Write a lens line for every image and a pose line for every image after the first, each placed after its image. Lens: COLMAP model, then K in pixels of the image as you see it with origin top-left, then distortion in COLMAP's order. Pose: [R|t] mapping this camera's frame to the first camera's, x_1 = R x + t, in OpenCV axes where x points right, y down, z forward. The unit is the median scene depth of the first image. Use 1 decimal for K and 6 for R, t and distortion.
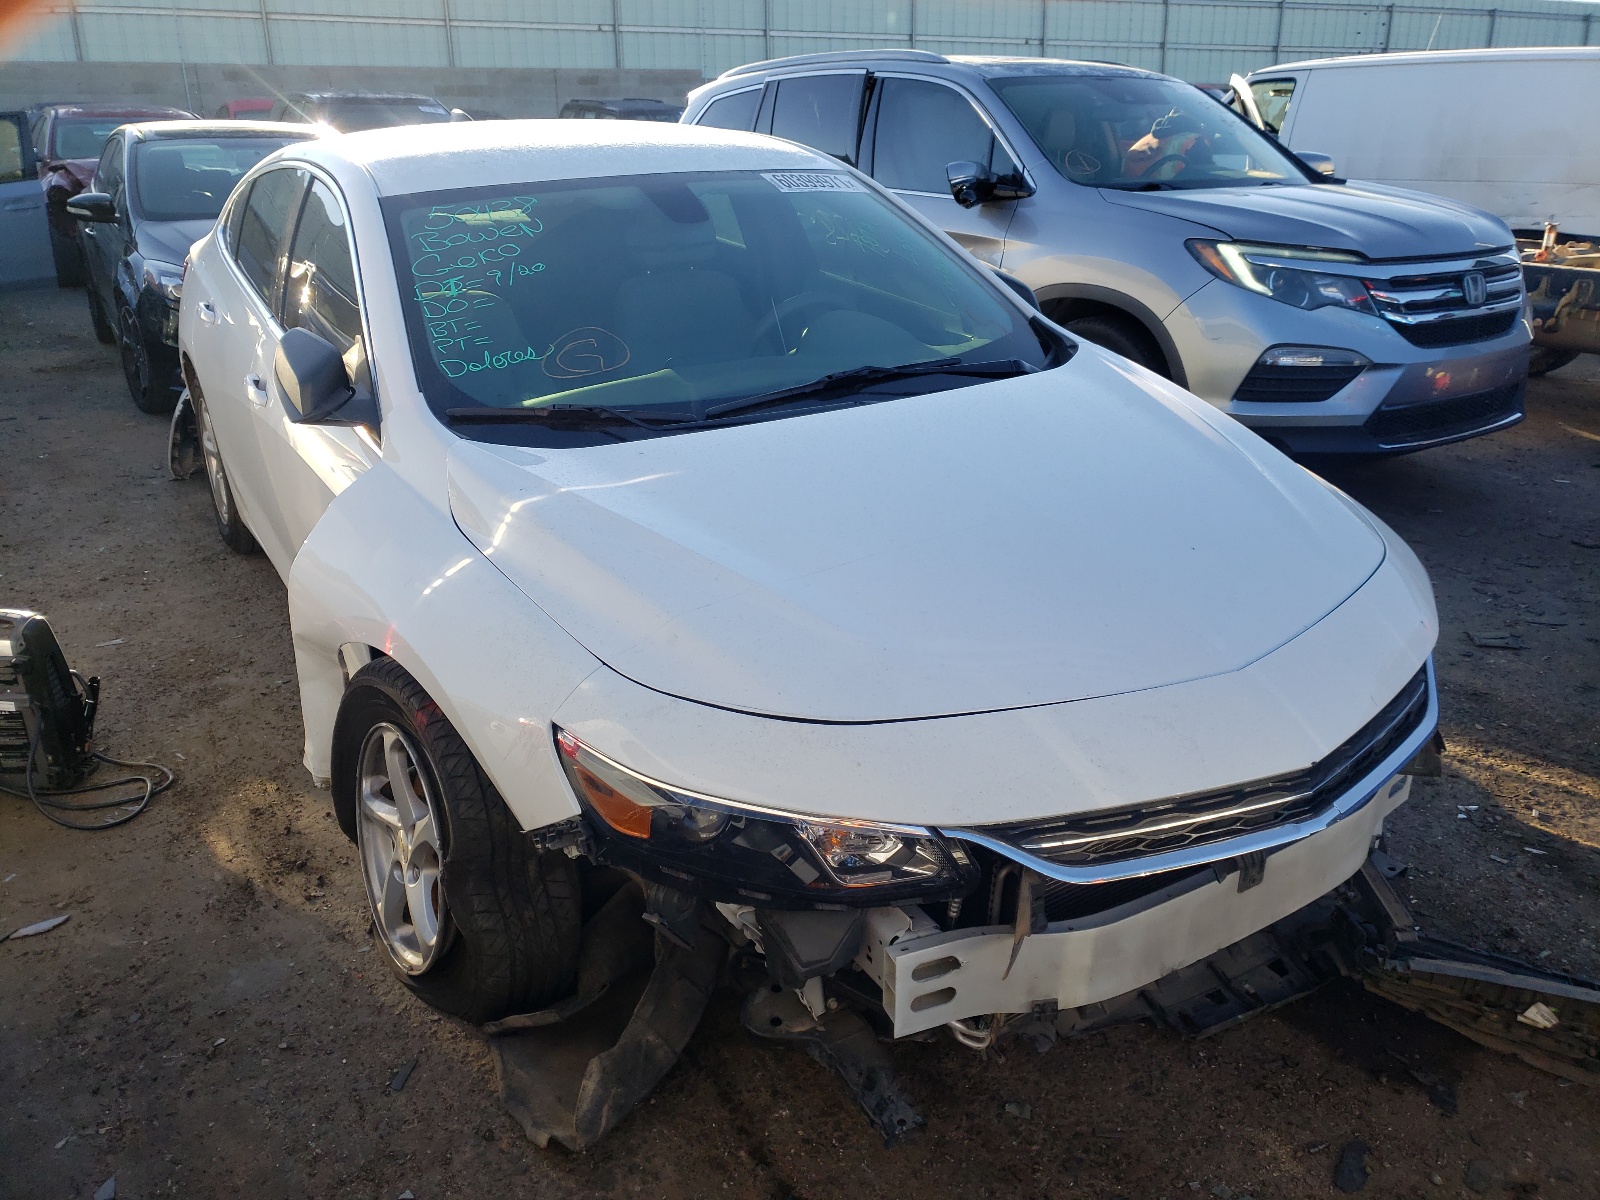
lens RADIAL K [[1269.6, 0, 797.3], [0, 1269.6, 589.4], [0, 0, 1]] dist [0.025423, 0.002217]
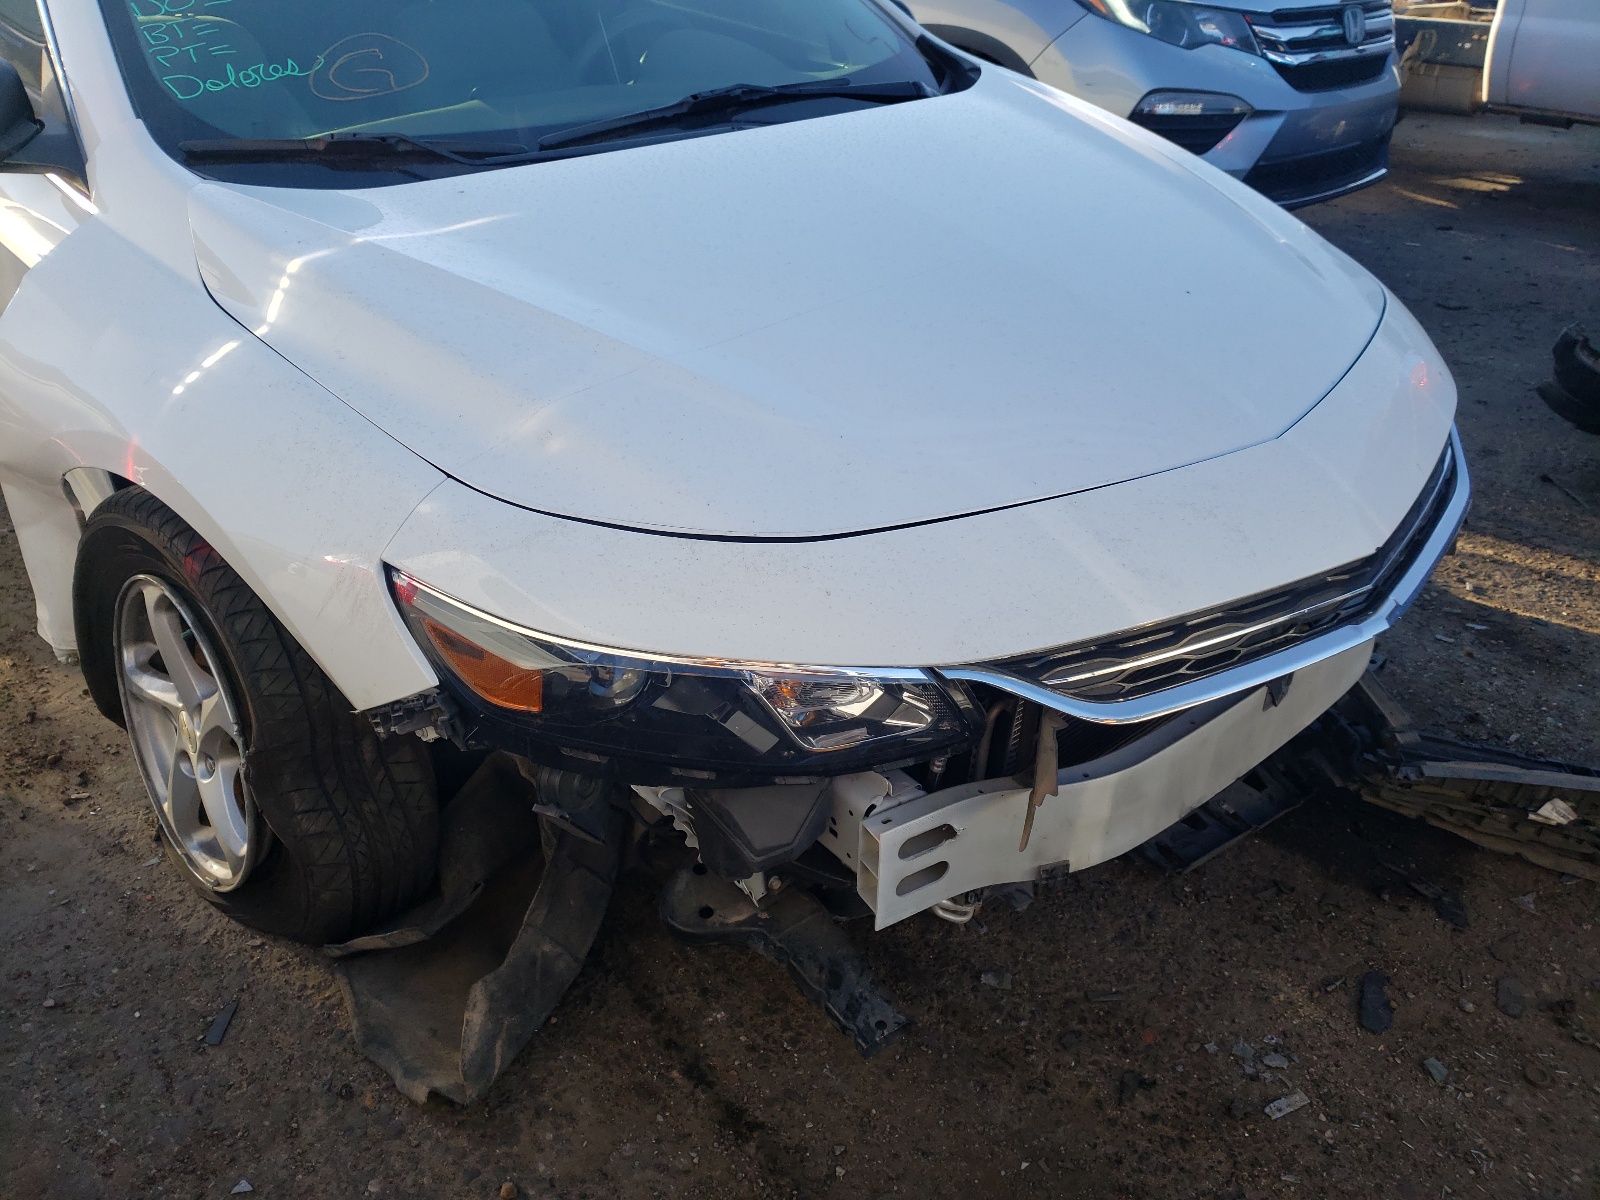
lens RADIAL K [[1269.6, 0, 797.3], [0, 1269.6, 589.4], [0, 0, 1]] dist [0.025423, 0.002217]
pose [[0.987107, -0.068258, 0.144778, -0.058696], [0.046493, 0.987786, 0.148719, 0.021551], [-0.153161, -0.140070, 0.978224, 0.226666]]
